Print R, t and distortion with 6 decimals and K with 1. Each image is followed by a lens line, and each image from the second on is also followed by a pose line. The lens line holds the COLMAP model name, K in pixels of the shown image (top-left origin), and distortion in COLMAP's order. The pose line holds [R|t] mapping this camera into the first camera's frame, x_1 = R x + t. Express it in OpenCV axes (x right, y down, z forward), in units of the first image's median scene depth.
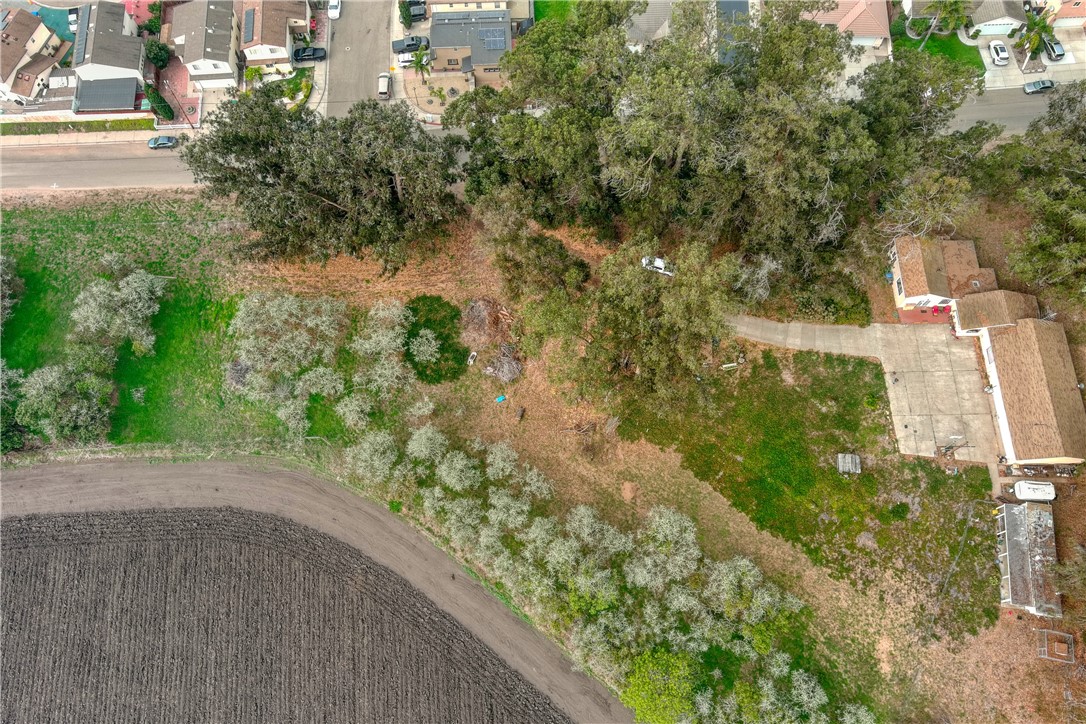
lens RADIAL K [[837.1, 0, 535.4], [0, 837.1, 364.6], [0, 0, 1]] dist [0.023334, -0.013752]
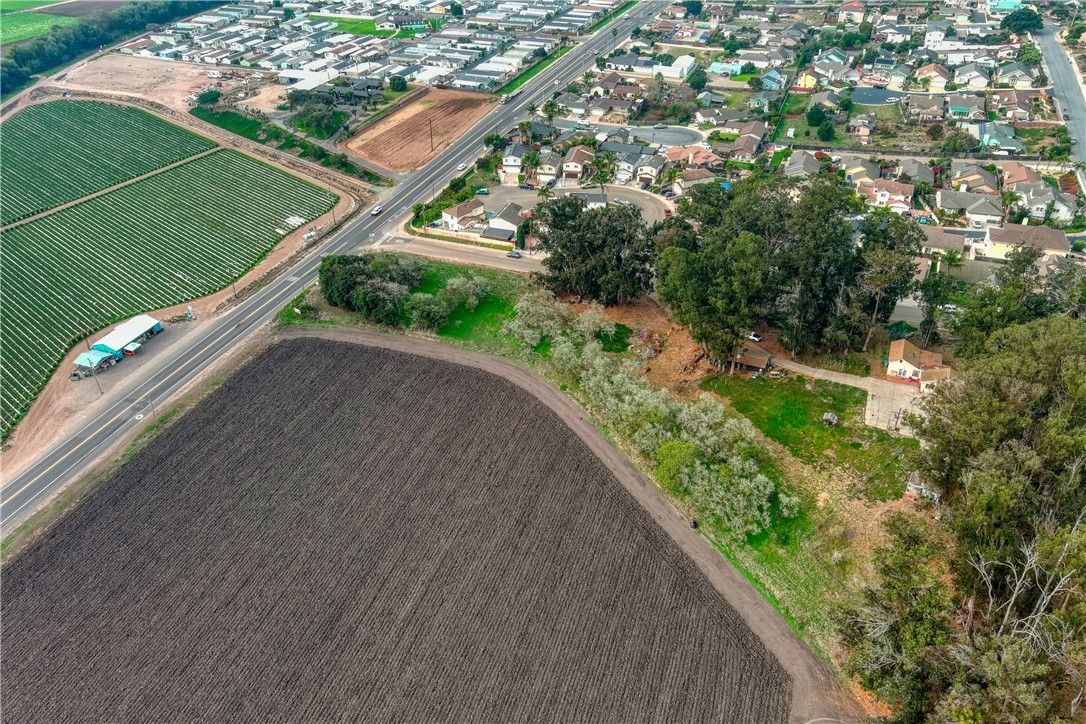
lens RADIAL K [[837.1, 0, 541.1], [0, 837.1, 363.2], [0, 0, 1]] dist [0.023334, -0.013752]
pose [[0.917712, 0.217117, -0.332665, 0.375796], [-0.369308, 0.774808, -0.513112, 1.083666], [0.146346, 0.593744, 0.791233, -0.448026]]
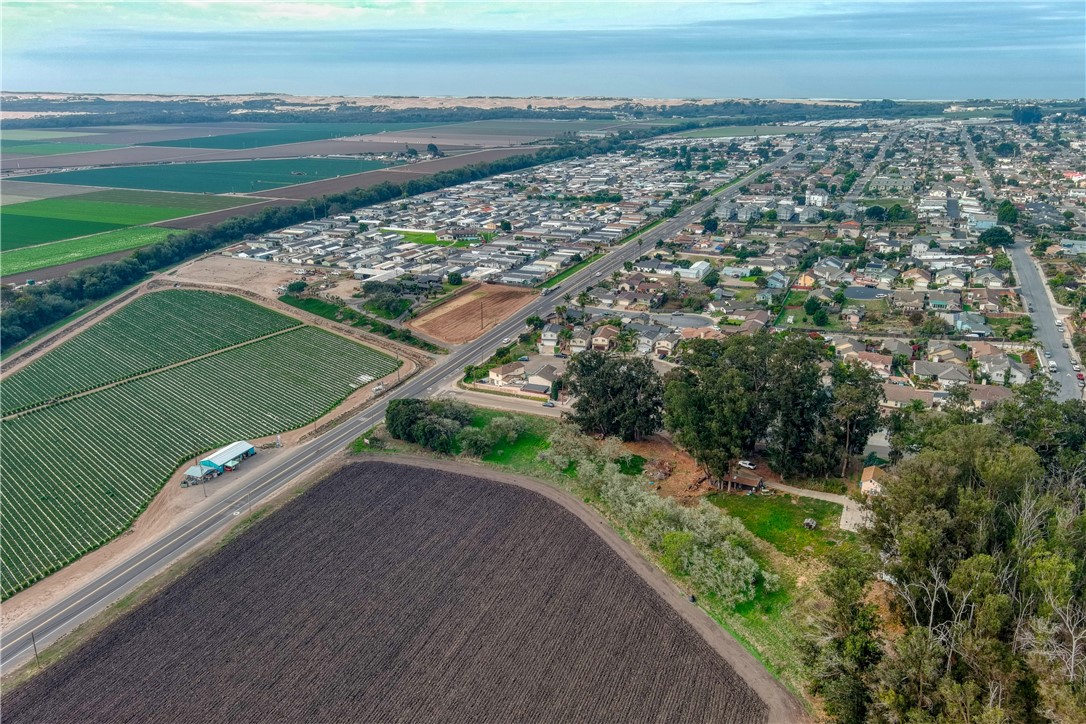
lens RADIAL K [[837.1, 0, 541.6], [0, 837.1, 362.1], [0, 0, 1]] dist [0.023334, -0.013752]
pose [[0.897526, 0.141944, -0.417492, 0.573964], [-0.410274, 0.615823, -0.672634, 1.455693], [0.161625, 0.774993, 0.610953, -0.586823]]
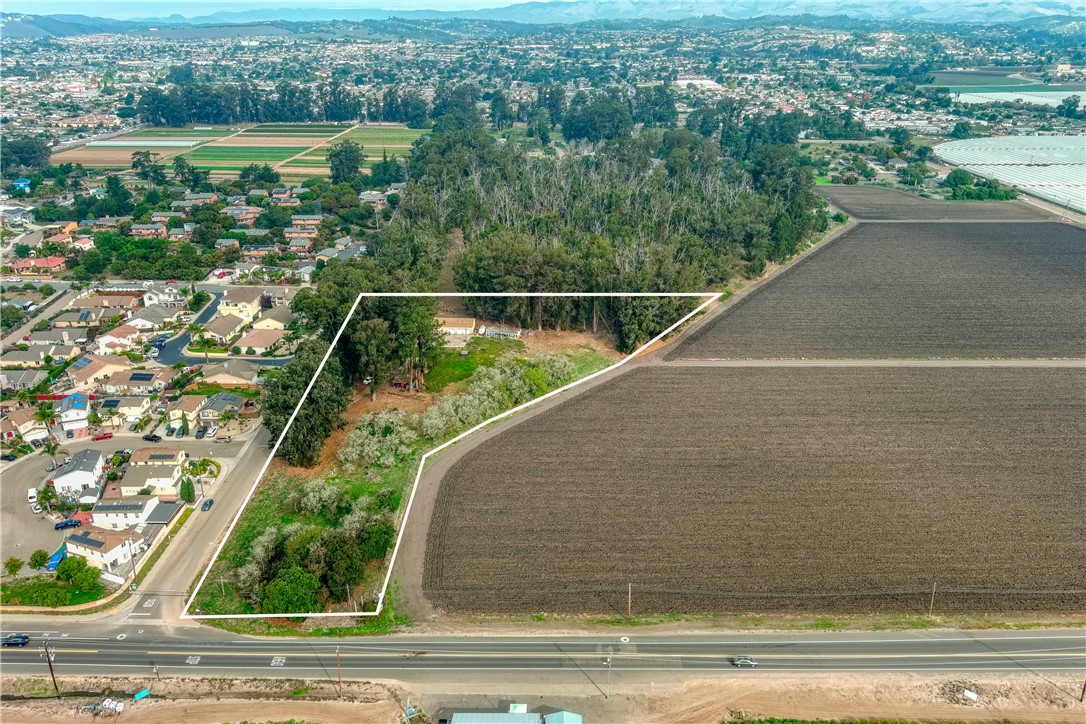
lens RADIAL K [[837.1, 0, 535.1], [0, 837.1, 358.7], [0, 0, 1]] dist [0.023334, -0.013752]
pose [[0.058697, -0.366937, 0.928392, -2.206958], [0.933138, 0.350602, 0.079575, 0.121097], [-0.354696, 0.861647, 0.362982, -0.080581]]
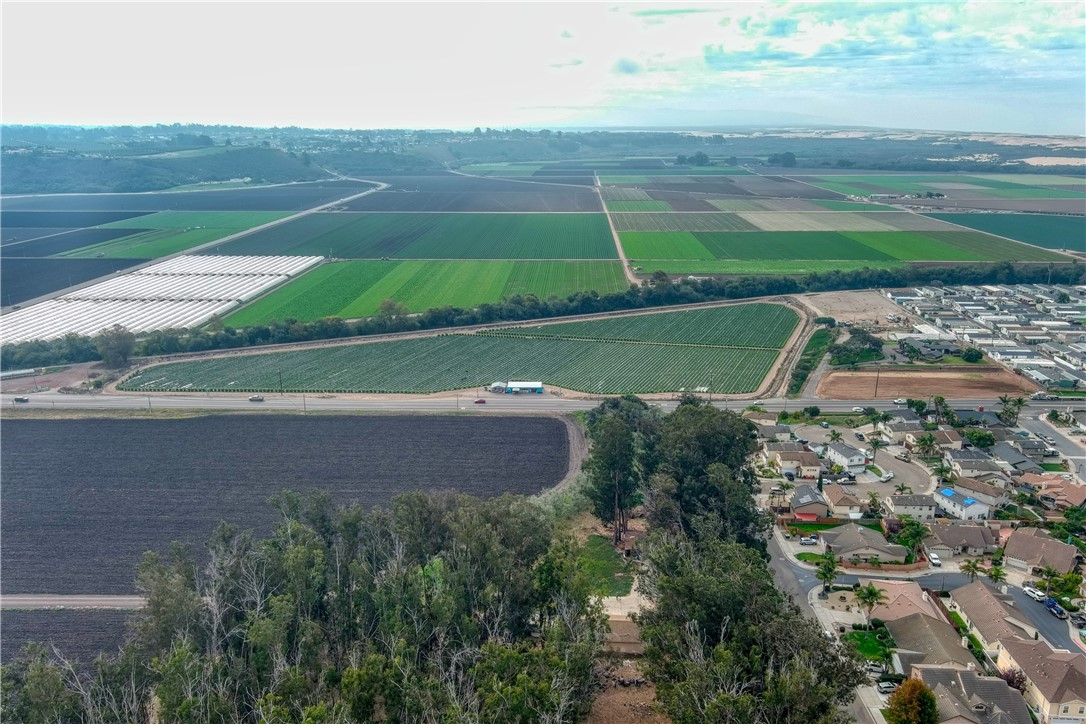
lens RADIAL K [[837.1, 0, 537.2], [0, 837.1, 358.3], [0, 0, 1]] dist [0.023334, -0.013752]
pose [[-0.088852, 0.271458, -0.958340, 2.093038], [-0.928420, 0.325902, 0.178393, -0.320466], [0.360751, 0.905593, 0.223070, 0.077137]]
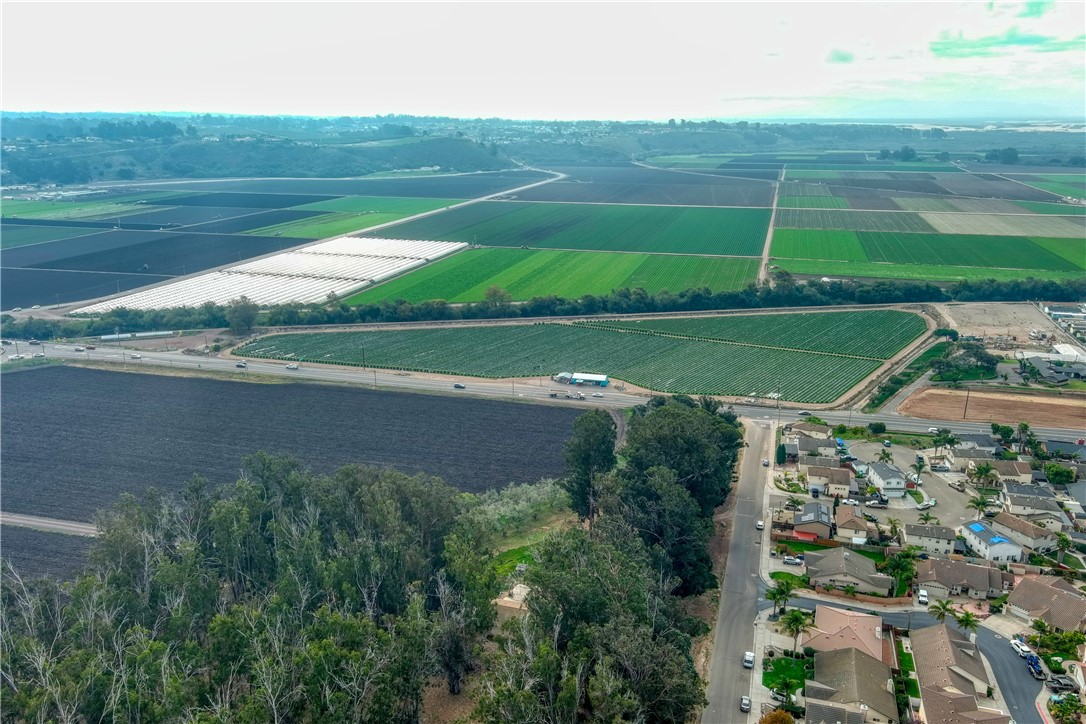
lens RADIAL K [[837.1, 0, 539.7], [0, 837.1, 360.1], [0, 0, 1]] dist [0.023334, -0.013752]
pose [[-0.320510, 0.267943, -0.908560, 2.006879], [-0.884077, 0.259784, 0.388486, -0.798042], [0.340121, 0.927750, 0.153618, 0.261159]]
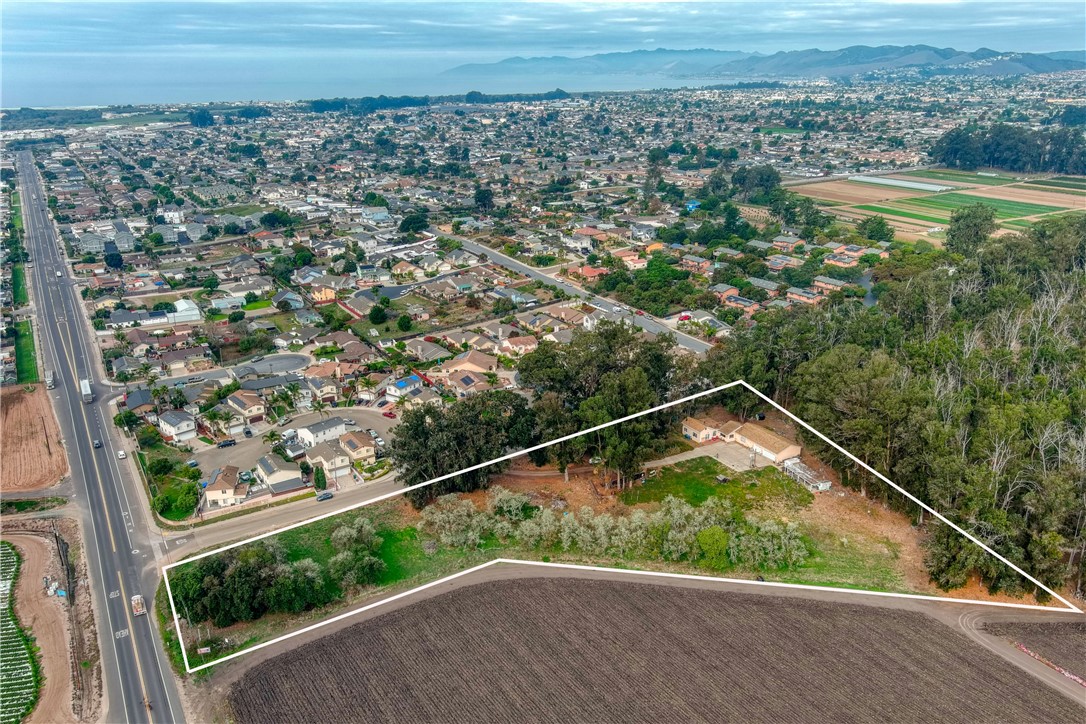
lens RADIAL K [[837.1, 0, 542.5], [0, 837.1, 370.1], [0, 0, 1]] dist [0.023334, -0.013752]
pose [[0.877634, -0.167492, 0.449115, -0.959109], [0.450146, 0.609945, -0.652177, 1.147539], [-0.164701, 0.774540, 0.610705, -0.462705]]
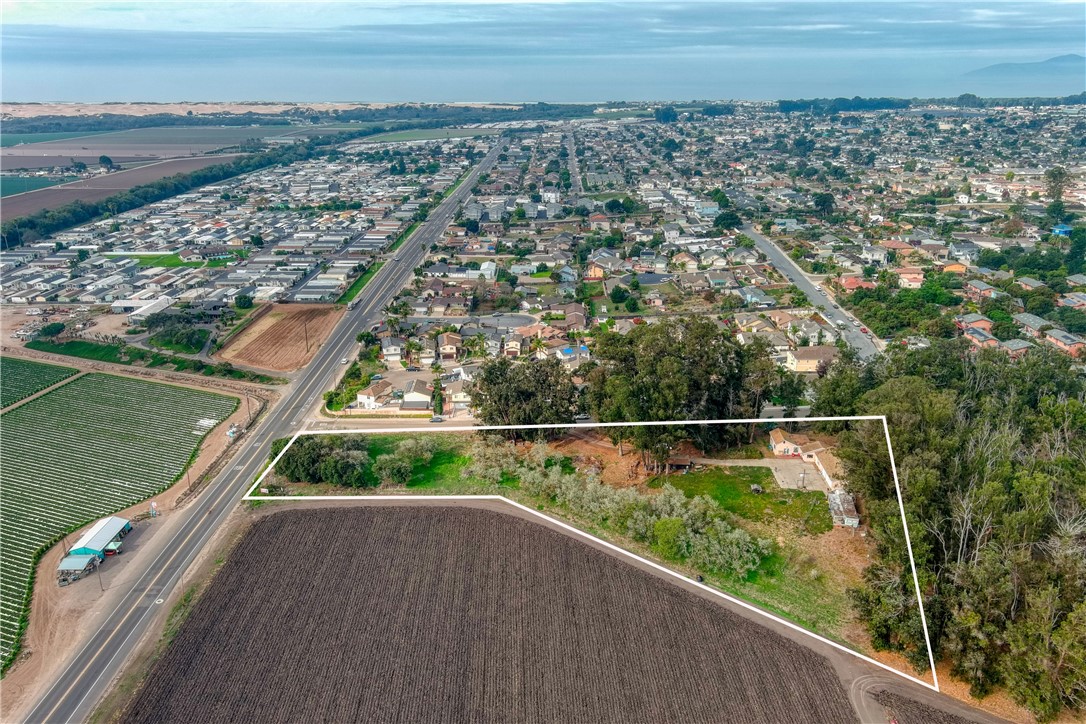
lens RADIAL K [[837.1, 0, 540.9], [0, 837.1, 362.6], [0, 0, 1]] dist [0.023334, -0.013752]
pose [[0.998083, 0.018698, -0.058996, -0.052115], [-0.057190, 0.642968, -0.763755, 1.561967], [0.023652, 0.765665, 0.642805, -0.621159]]
